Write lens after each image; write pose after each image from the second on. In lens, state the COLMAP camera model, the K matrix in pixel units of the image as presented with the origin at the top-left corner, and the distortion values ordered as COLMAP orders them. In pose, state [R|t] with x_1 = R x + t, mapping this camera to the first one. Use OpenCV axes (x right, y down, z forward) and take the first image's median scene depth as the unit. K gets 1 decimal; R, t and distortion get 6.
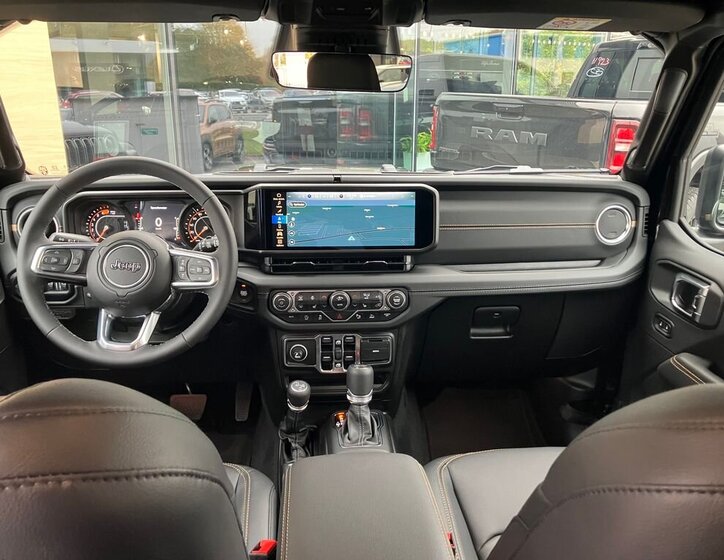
lens RADIAL K [[616.6, 0, 349.7], [0, 616.6, 277.7], [0, 0, 1]] dist [0.010076, 0.006759]
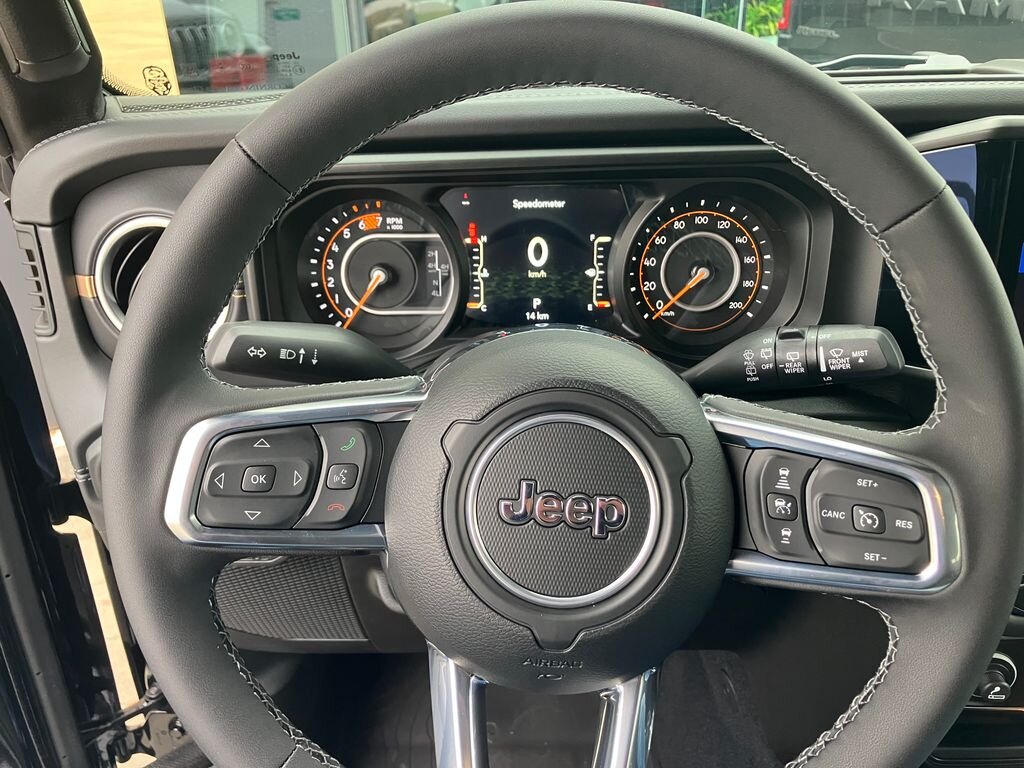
lens RADIAL K [[839.8, 0, 479.1], [0, 839.8, 384.9], [0, 0, 1]] dist [0.025539, 0.002274]
pose [[0.996695, 0.010340, -0.080576, -0.357379], [0.004140, 0.984112, 0.177499, -0.116542], [0.081131, -0.177246, 0.980817, 0.680427]]
